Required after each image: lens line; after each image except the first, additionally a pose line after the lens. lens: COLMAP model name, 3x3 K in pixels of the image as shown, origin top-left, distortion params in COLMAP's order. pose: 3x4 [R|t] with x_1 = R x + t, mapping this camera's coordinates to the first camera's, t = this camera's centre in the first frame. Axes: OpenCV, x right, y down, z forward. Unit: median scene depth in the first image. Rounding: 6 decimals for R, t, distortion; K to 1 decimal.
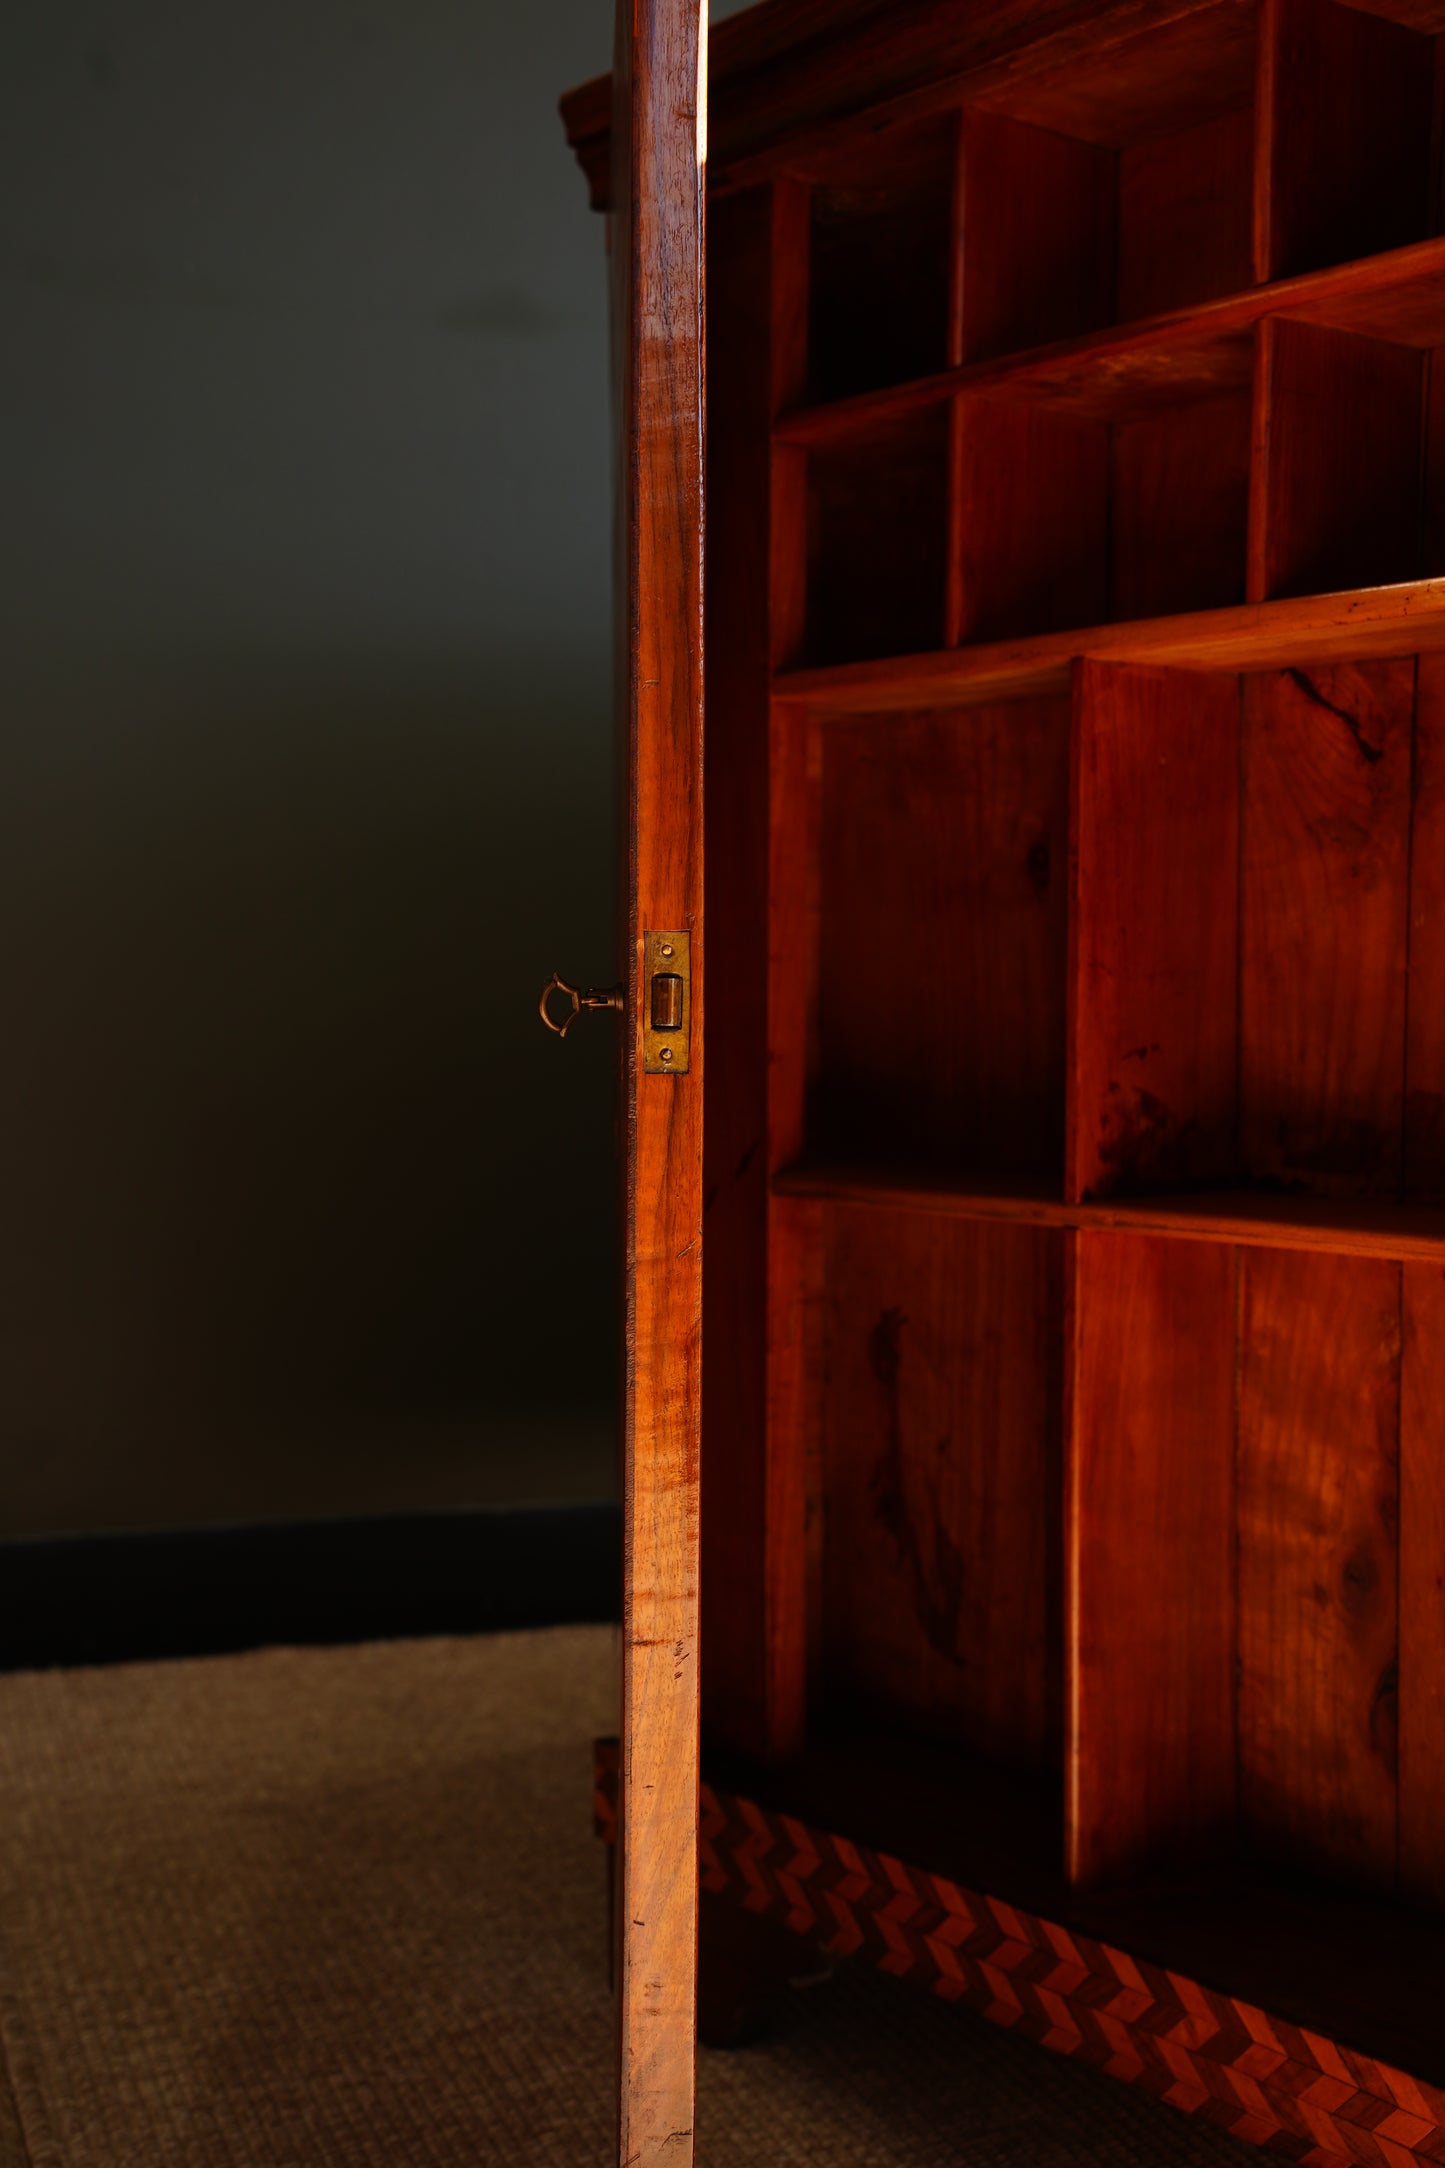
lens RADIAL K [[2848.3, 0, 766.5], [0, 2848.3, 1078.7], [0, 0, 1]] dist [0.154451, 0.263152]
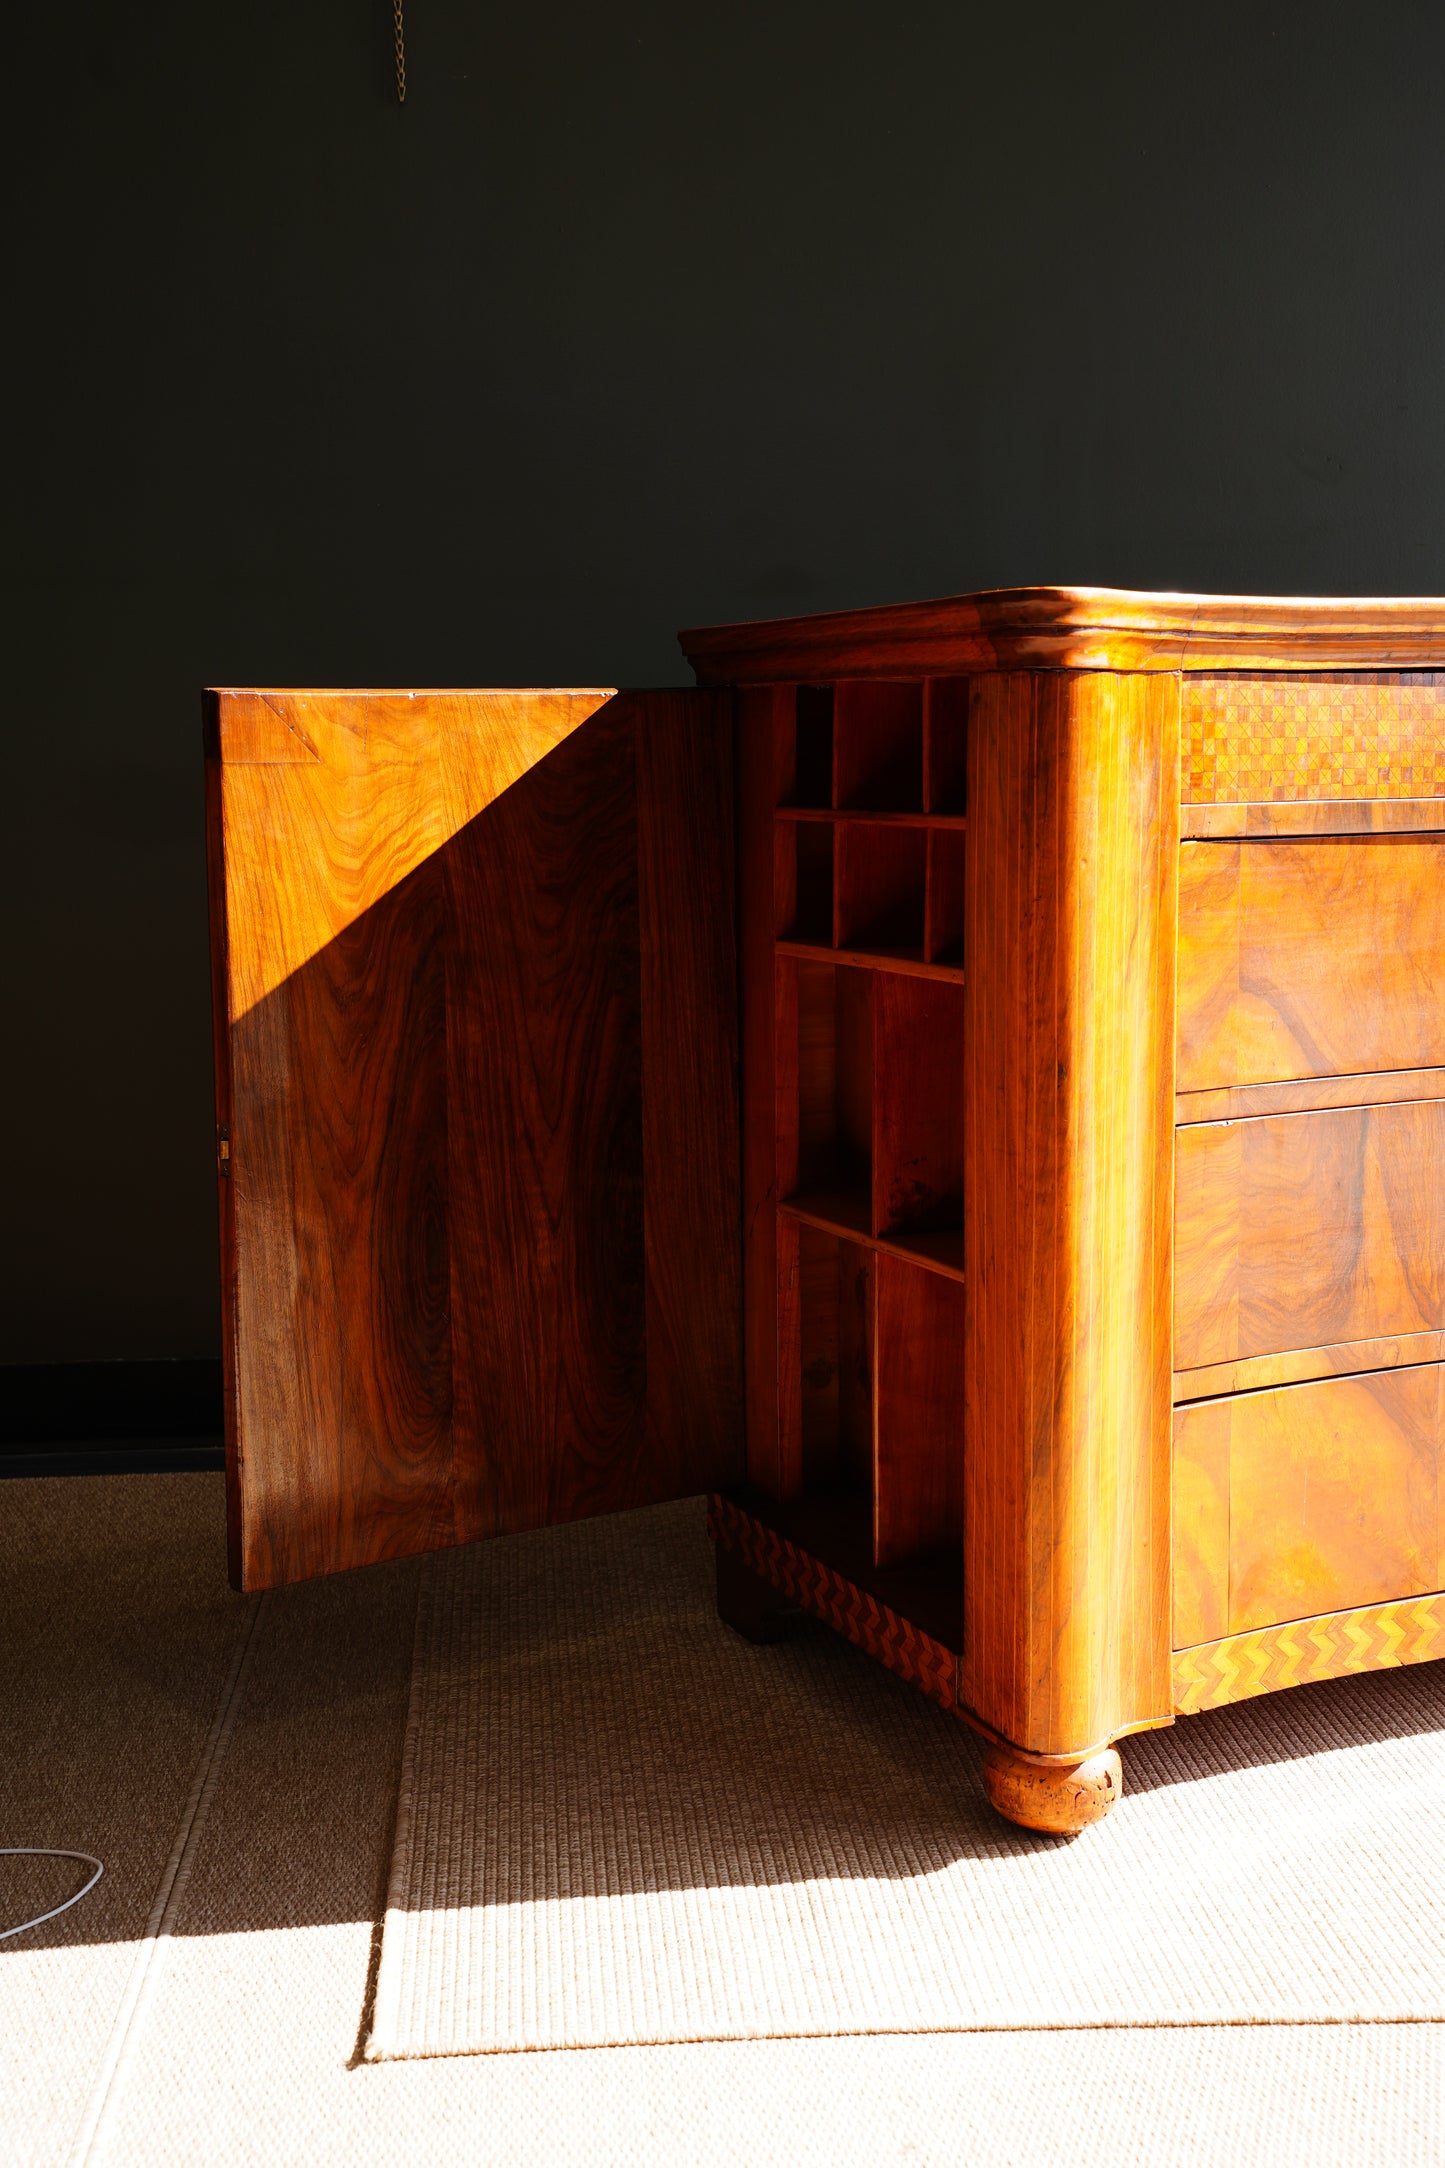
lens RADIAL K [[2848.3, 0, 766.5], [0, 2848.3, 1078.7], [0, 0, 1]] dist [0.154451, 0.263152]
pose [[0.968604, 0.020888, -0.247729, 0.524130], [0.000409, 0.996329, 0.085607, -0.237945], [0.248608, -0.083020, 0.965040, -0.938004]]
